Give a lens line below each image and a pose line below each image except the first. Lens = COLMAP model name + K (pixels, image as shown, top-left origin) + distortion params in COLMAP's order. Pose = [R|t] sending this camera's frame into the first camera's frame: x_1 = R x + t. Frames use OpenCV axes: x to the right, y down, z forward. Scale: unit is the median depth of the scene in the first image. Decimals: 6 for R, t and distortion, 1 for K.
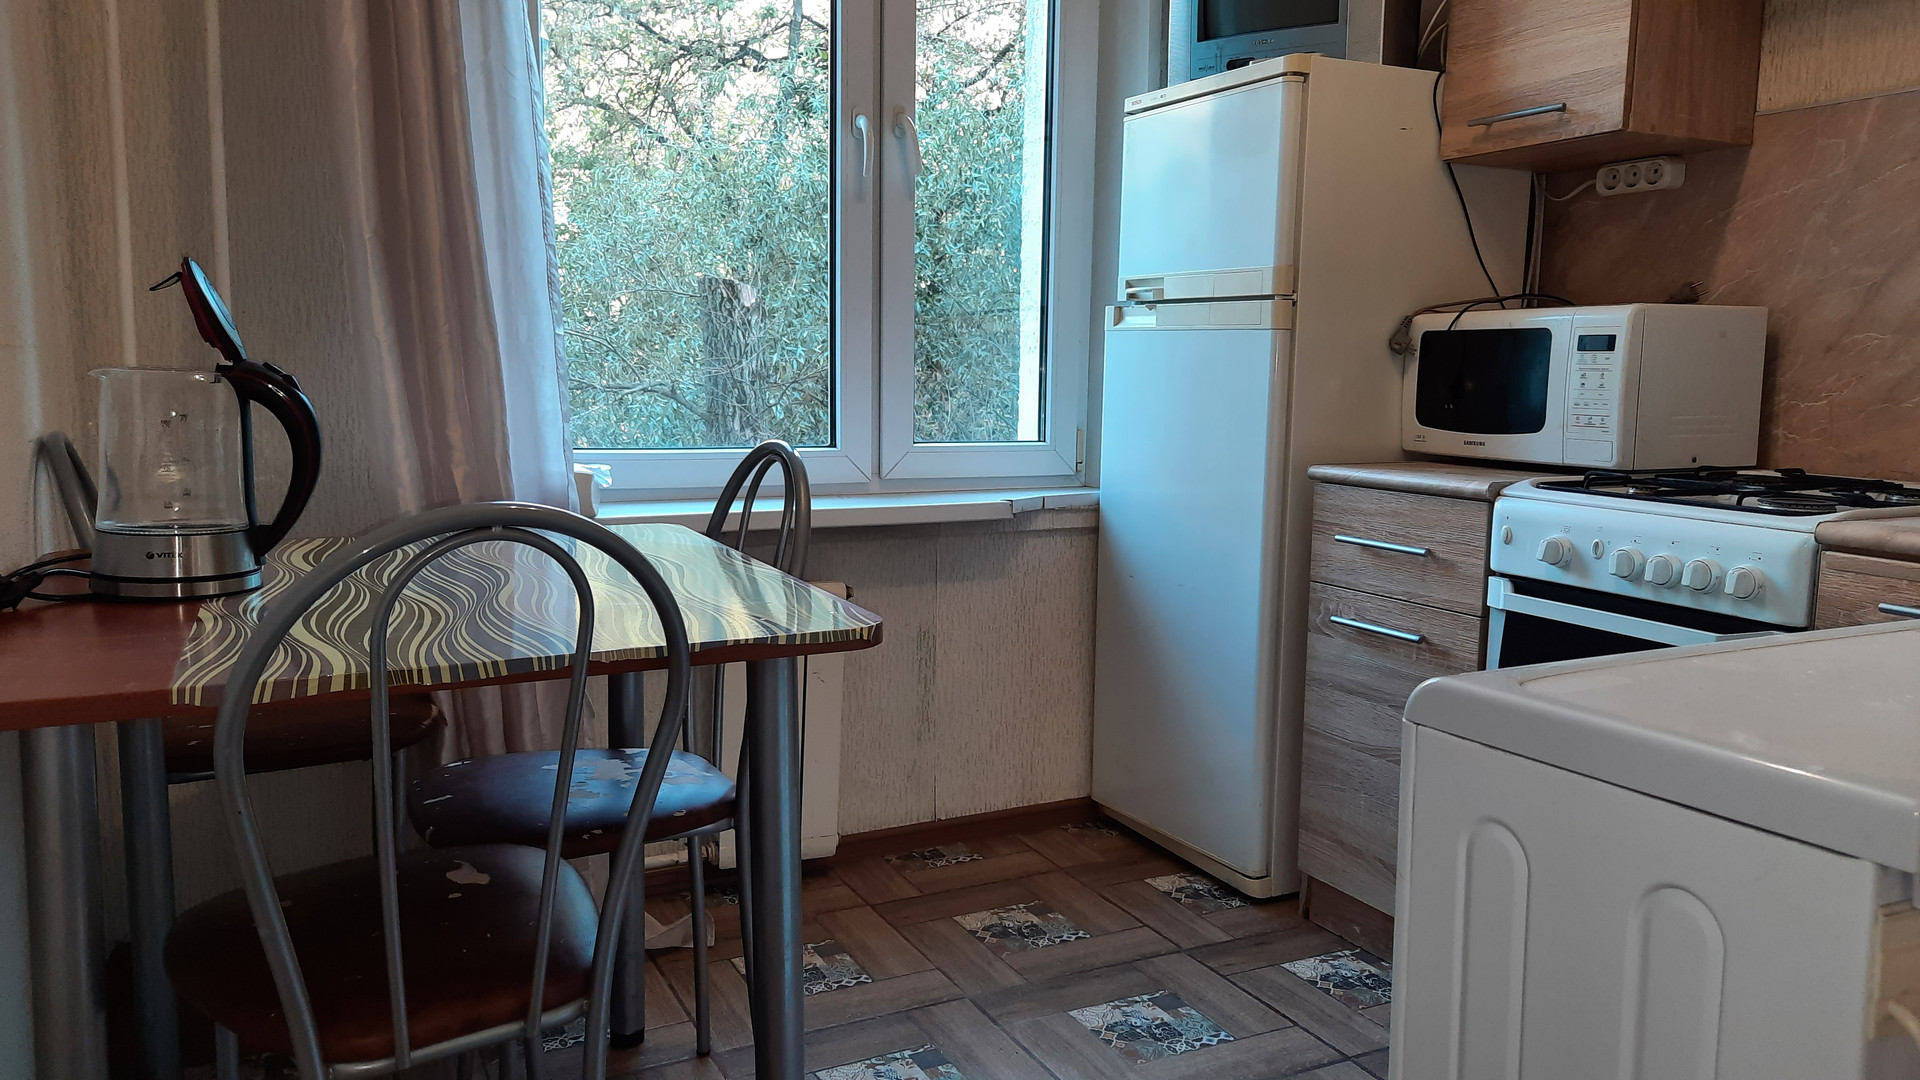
lens RADIAL K [[1393.1, 0, 972.0], [0, 1393.1, 549.0], [0, 0, 1]] dist [0.027504, -0.003577]
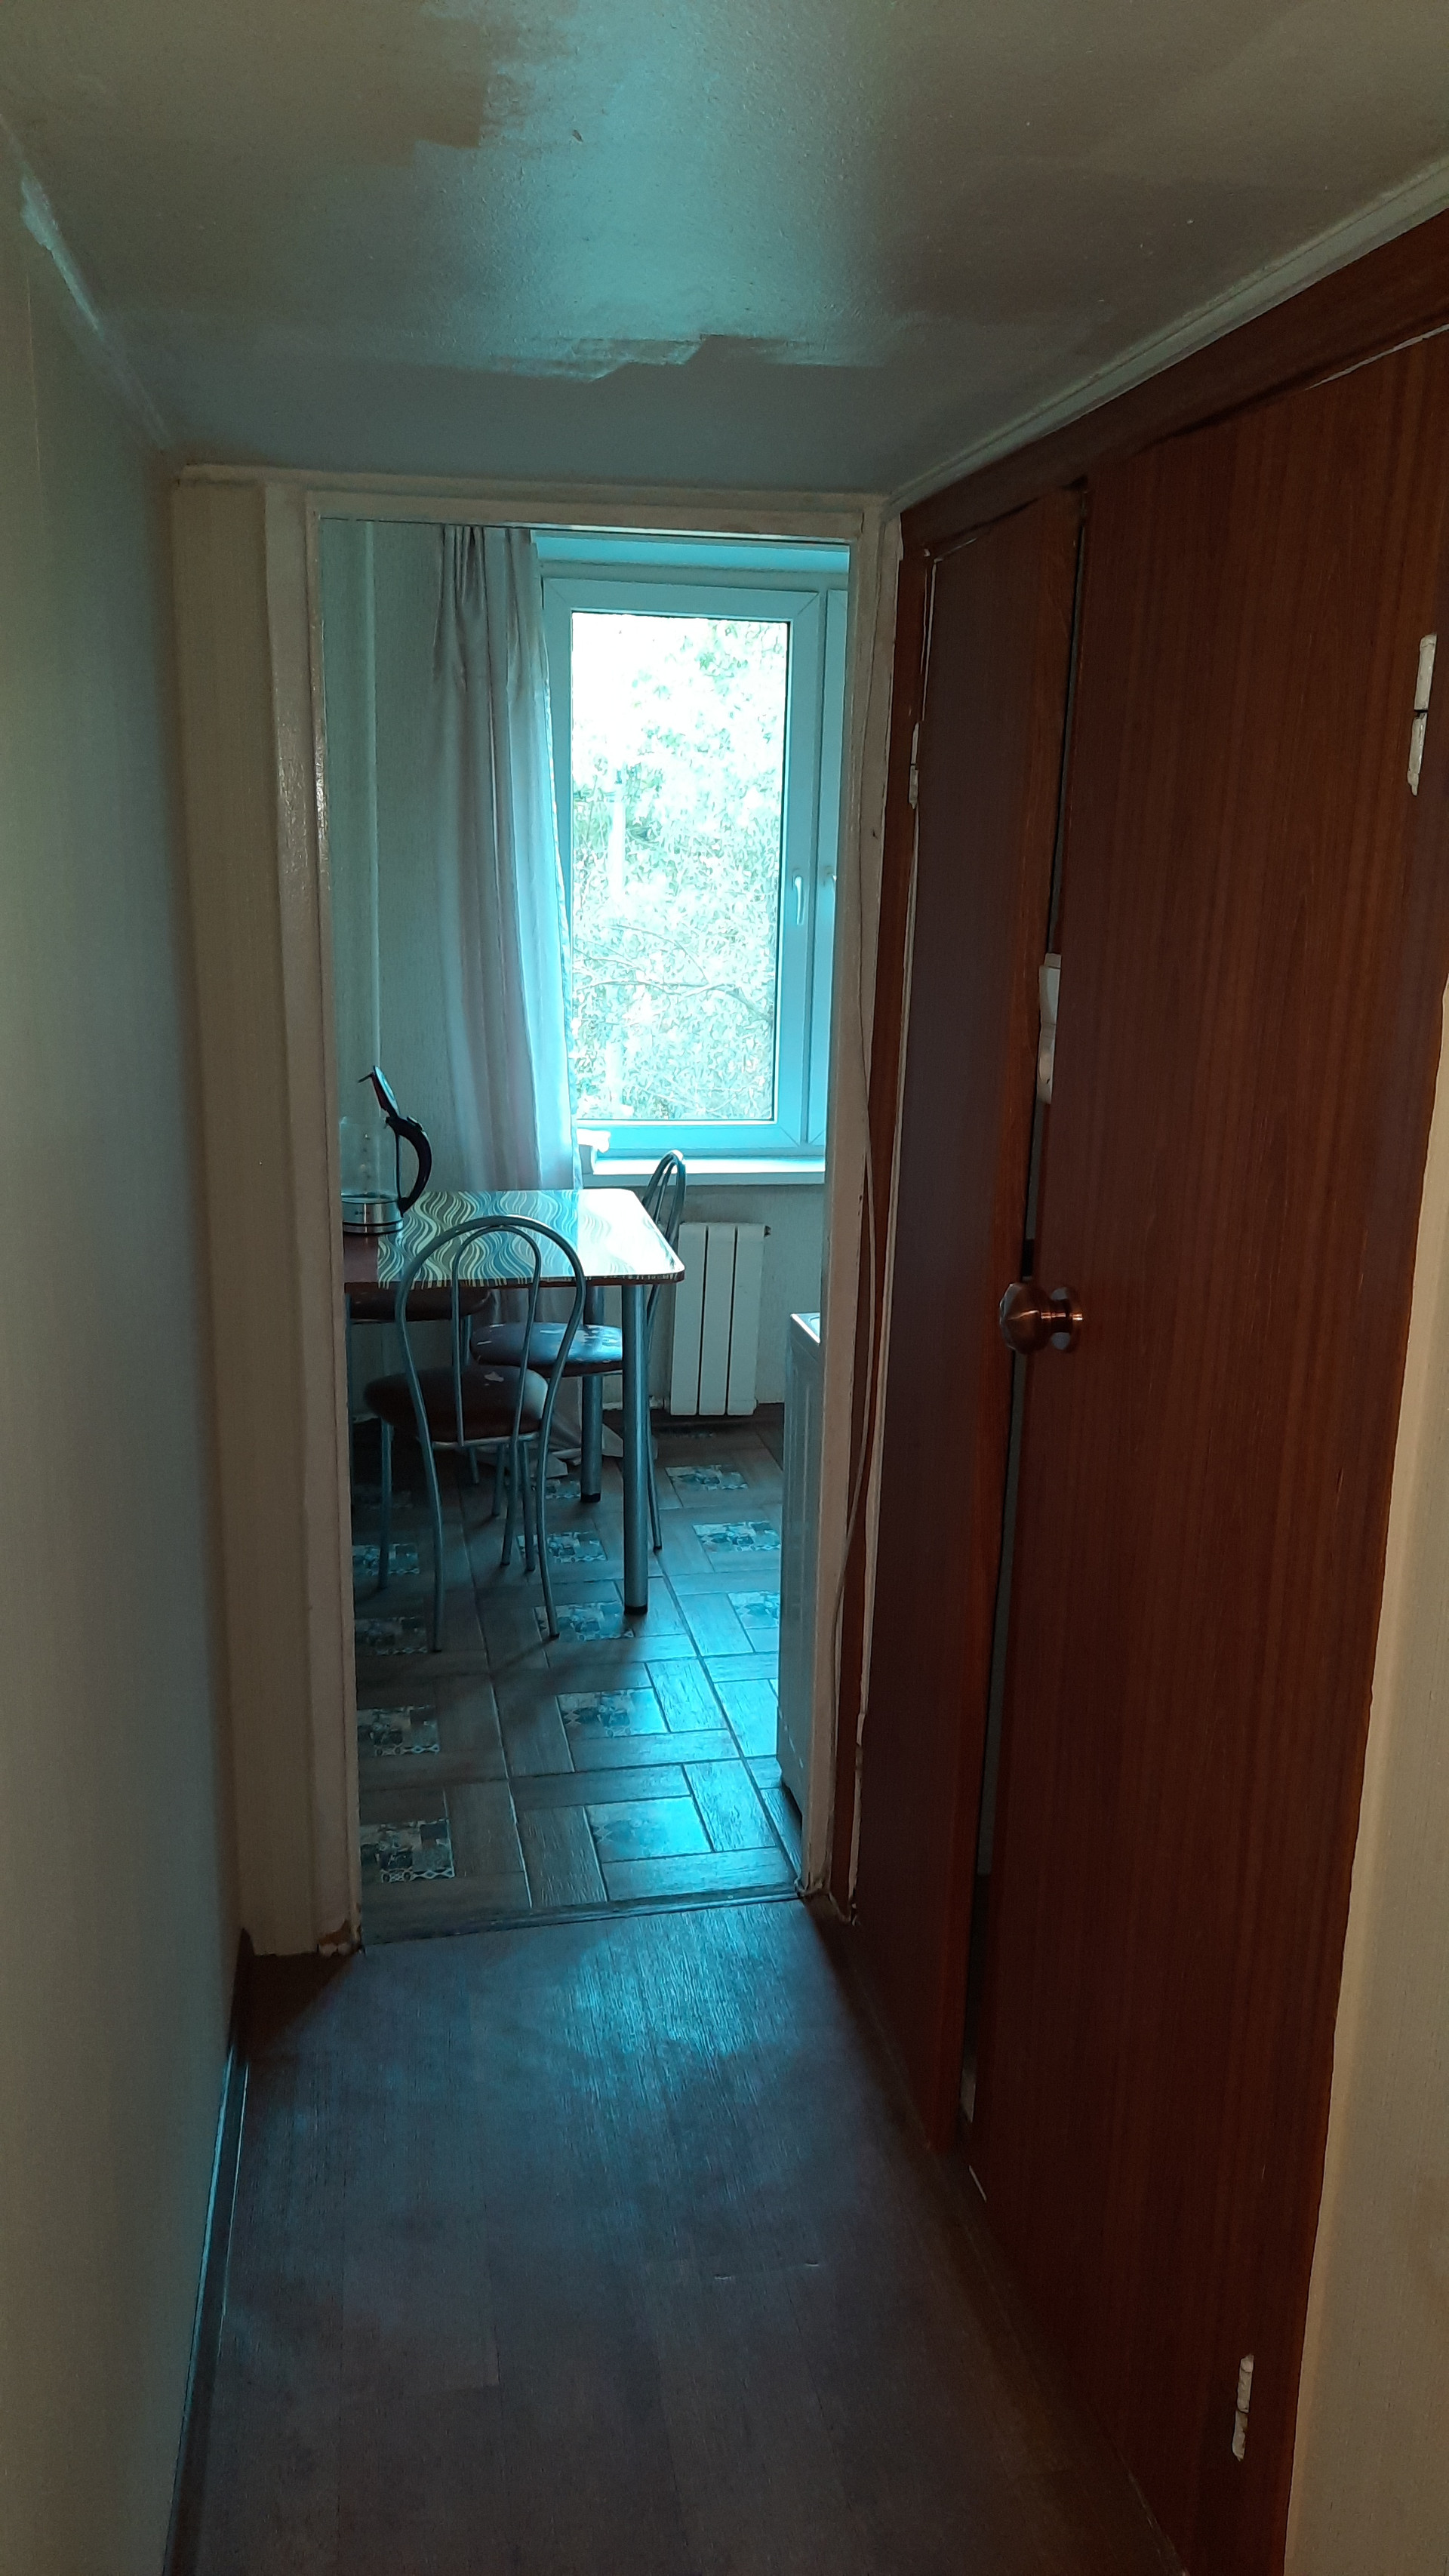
lens RADIAL K [[1869.0, 0, 715.7], [0, 1869.0, 1286.1], [0, 0, 1]] dist [0.027504, -0.003577]
pose [[0.963679, 0.066620, -0.258621, 0.651118], [-0.040686, 0.993706, 0.104372, -0.199375], [0.263946, -0.090059, 0.960324, -1.529211]]
